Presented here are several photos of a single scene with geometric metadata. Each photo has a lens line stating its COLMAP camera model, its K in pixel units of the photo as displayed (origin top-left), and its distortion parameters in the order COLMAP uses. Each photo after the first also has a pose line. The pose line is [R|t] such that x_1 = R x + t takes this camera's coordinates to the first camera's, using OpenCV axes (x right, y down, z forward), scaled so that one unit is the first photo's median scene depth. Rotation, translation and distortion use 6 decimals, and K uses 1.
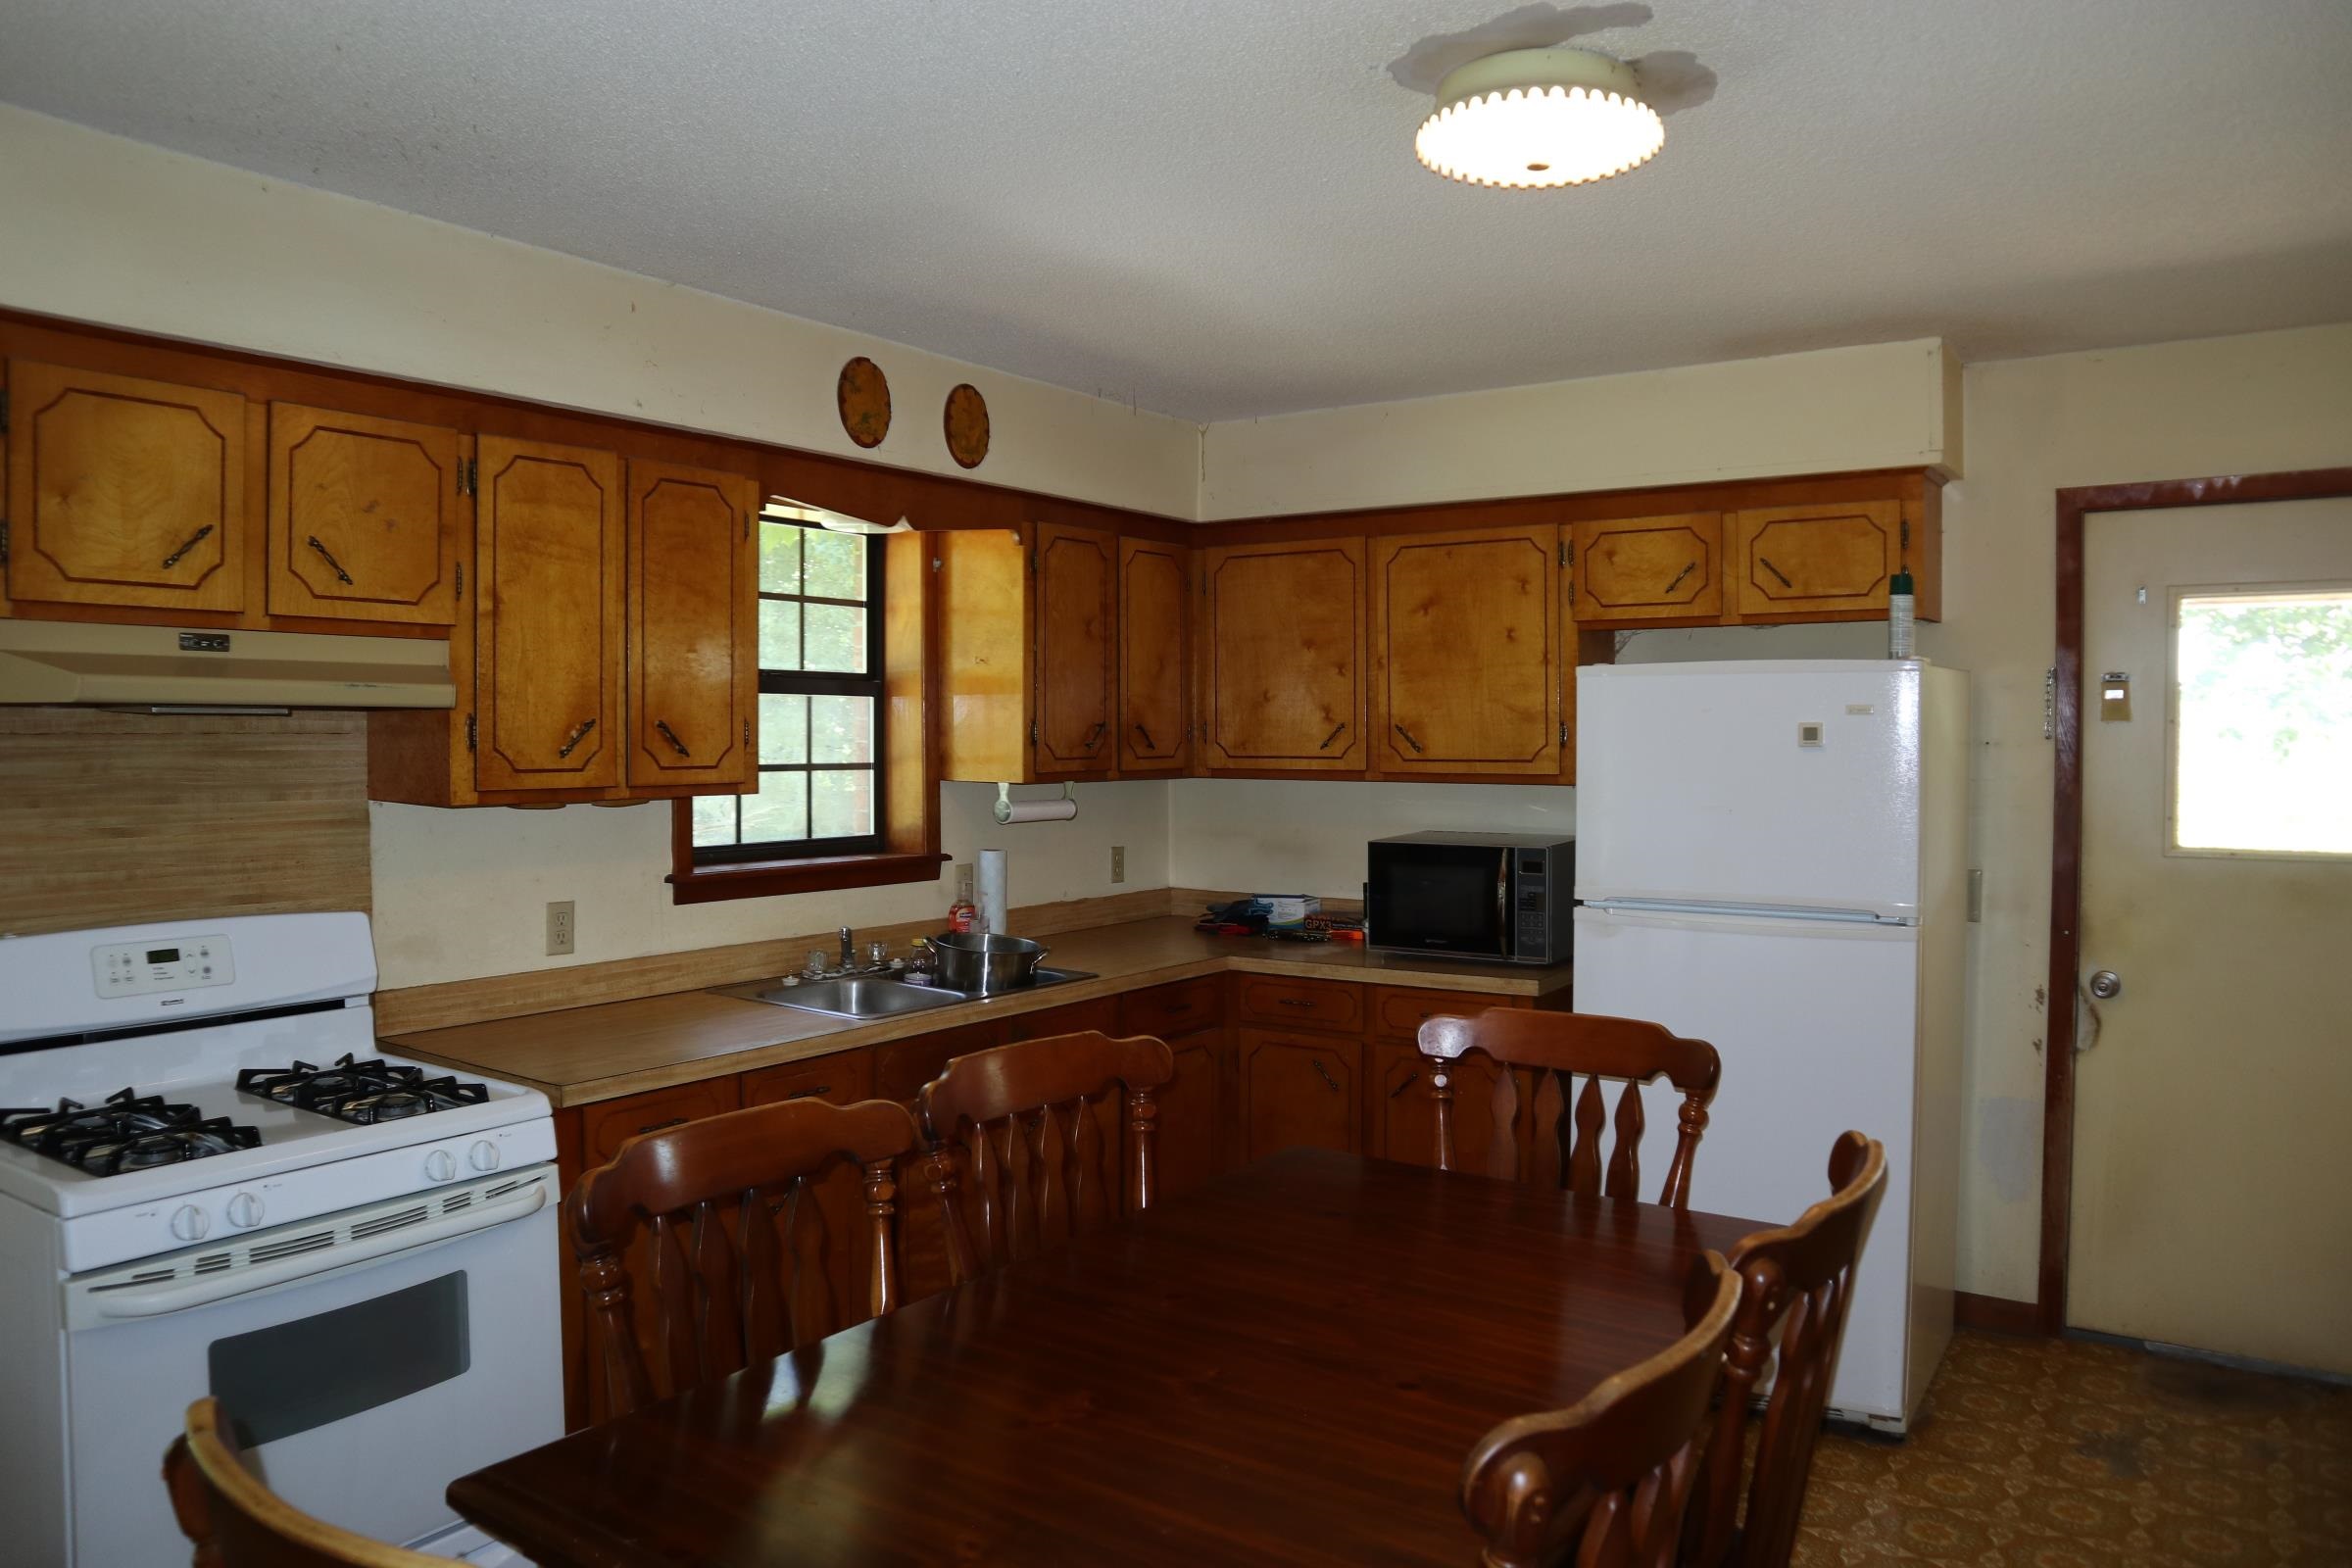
lens RADIAL K [[1614.3, 0, 1172.1], [0, 1614.3, 768.5], [0, 0, 1]] dist [-0.127359, 0.072709]
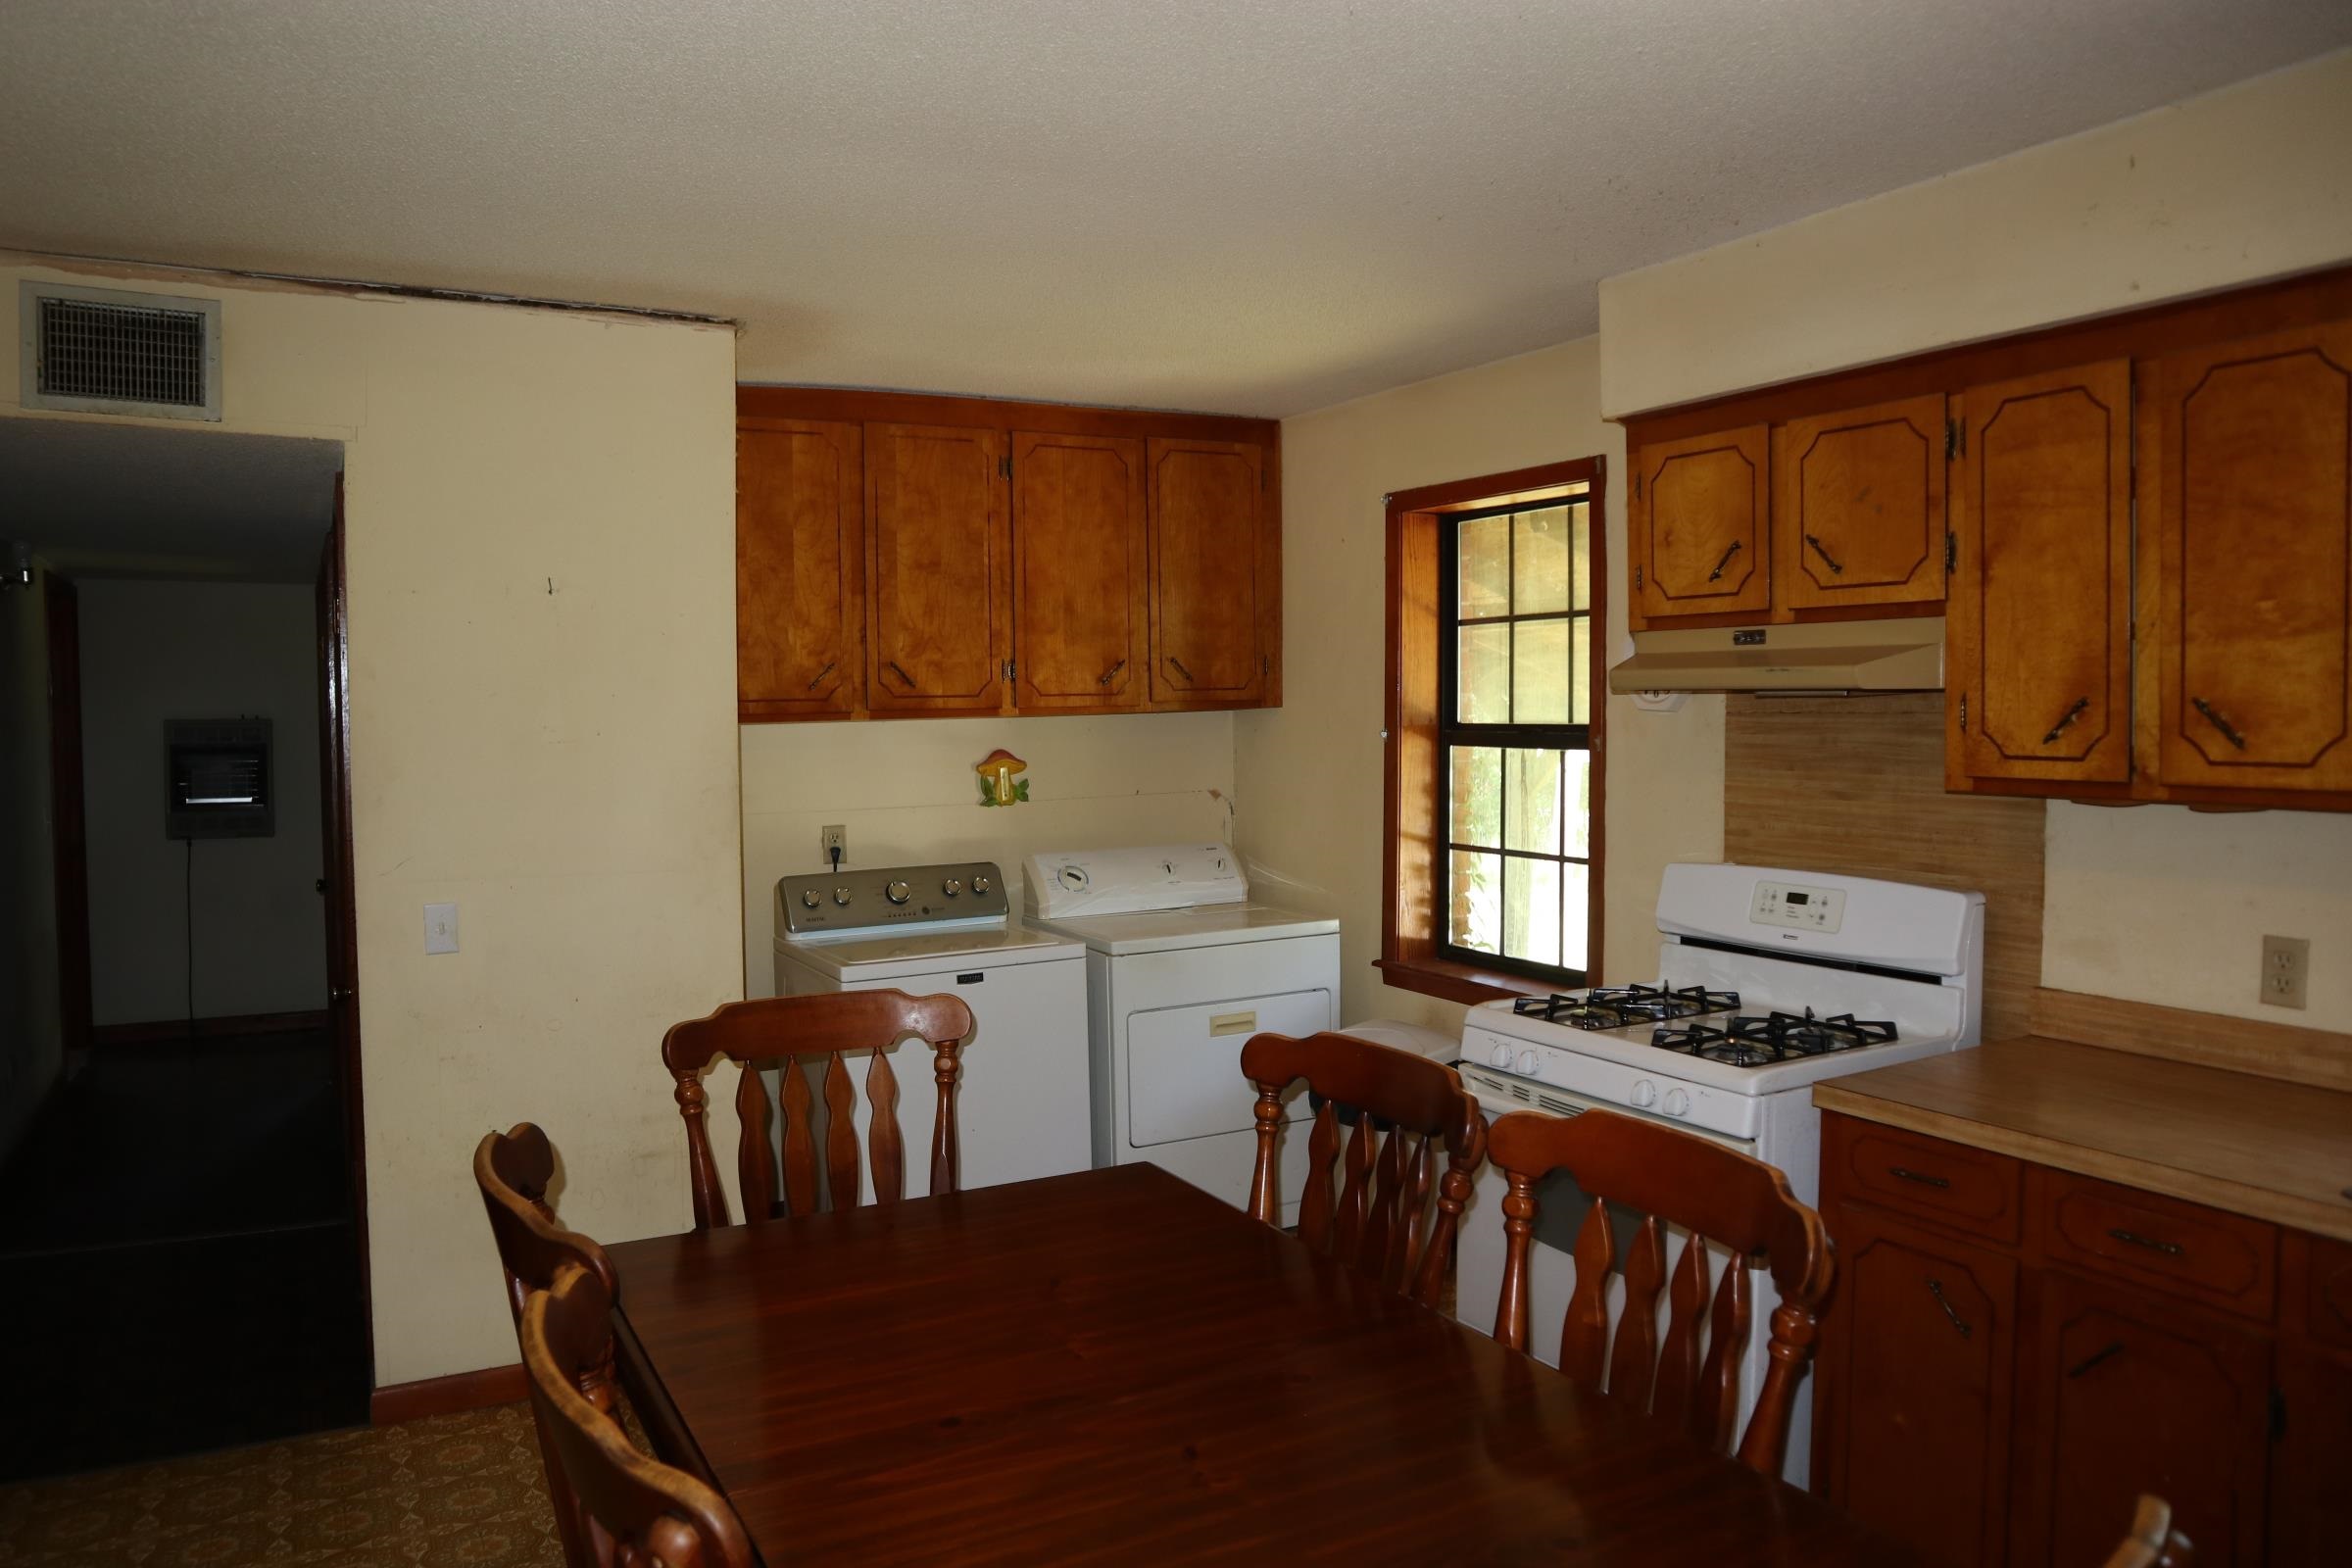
lens RADIAL K [[1614.3, 0, 1171.5], [0, 1614.3, 780.2], [0, 0, 1]] dist [-0.127359, 0.072709]
pose [[-0.448284, 0.042836, -0.892864, 0.574158], [-0.014260, 0.998381, 0.055058, -0.027033], [0.893778, 0.037414, -0.446947, 0.968991]]
